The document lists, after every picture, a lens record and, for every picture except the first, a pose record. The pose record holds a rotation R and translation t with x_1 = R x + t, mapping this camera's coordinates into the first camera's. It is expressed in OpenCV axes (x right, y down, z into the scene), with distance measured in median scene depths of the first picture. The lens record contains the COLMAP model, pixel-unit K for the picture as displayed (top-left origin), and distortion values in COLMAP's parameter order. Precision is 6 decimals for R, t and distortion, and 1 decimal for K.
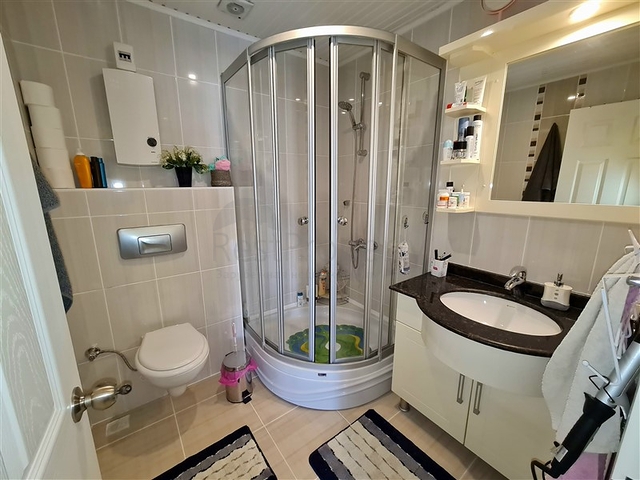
lens RADIAL K [[258.6, 0, 320.1], [0, 258.6, 241.2], [0, 0, 1]] dist [-0.004215, -0.000150]
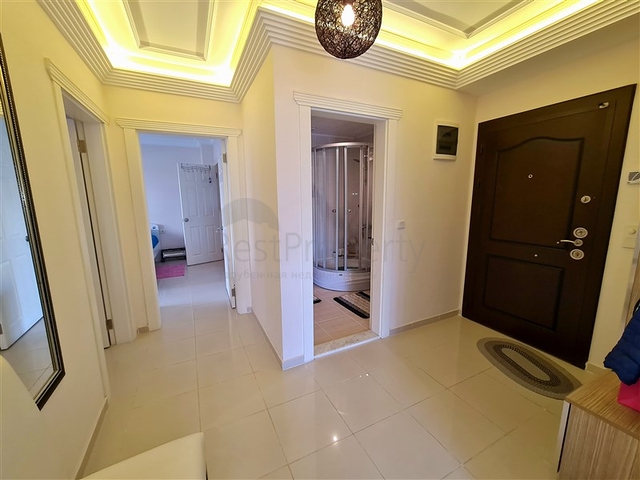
lens RADIAL K [[258.6, 0, 318.7], [0, 258.6, 239.7], [0, 0, 1]] dist [-0.004215, -0.000150]
pose [[0.982843, 0.021852, -0.183143, 0.285036], [-0.028816, 0.998956, -0.035445, 0.333699], [0.182177, 0.040114, 0.982447, -1.682281]]
